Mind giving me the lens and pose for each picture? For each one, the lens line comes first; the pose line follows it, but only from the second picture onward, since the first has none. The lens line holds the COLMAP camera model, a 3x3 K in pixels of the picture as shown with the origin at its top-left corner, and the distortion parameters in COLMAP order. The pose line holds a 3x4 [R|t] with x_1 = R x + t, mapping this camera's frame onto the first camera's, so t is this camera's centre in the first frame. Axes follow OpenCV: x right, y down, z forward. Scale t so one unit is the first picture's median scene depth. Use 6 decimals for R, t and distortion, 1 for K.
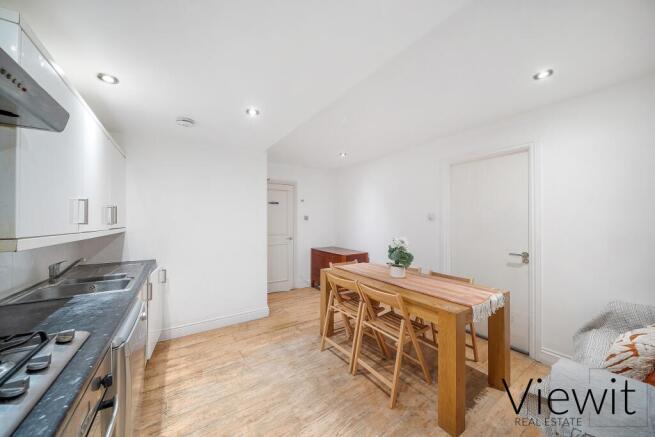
lens RADIAL K [[226.5, 0, 327.8], [0, 226.5, 220.2], [0, 0, 1]] dist [-0.002844, -0.000063]
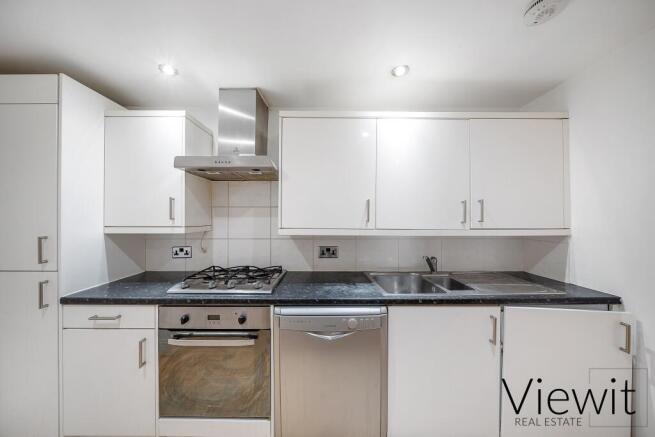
lens RADIAL K [[226.5, 0, 326.5], [0, 226.5, 220.5], [0, 0, 1]] dist [-0.002844, -0.000063]
pose [[-0.556073, -0.000726, -0.831133, -0.002806], [0.002013, 0.999996, -0.002220, 0.009342], [0.831131, -0.002908, -0.556070, 0.833951]]
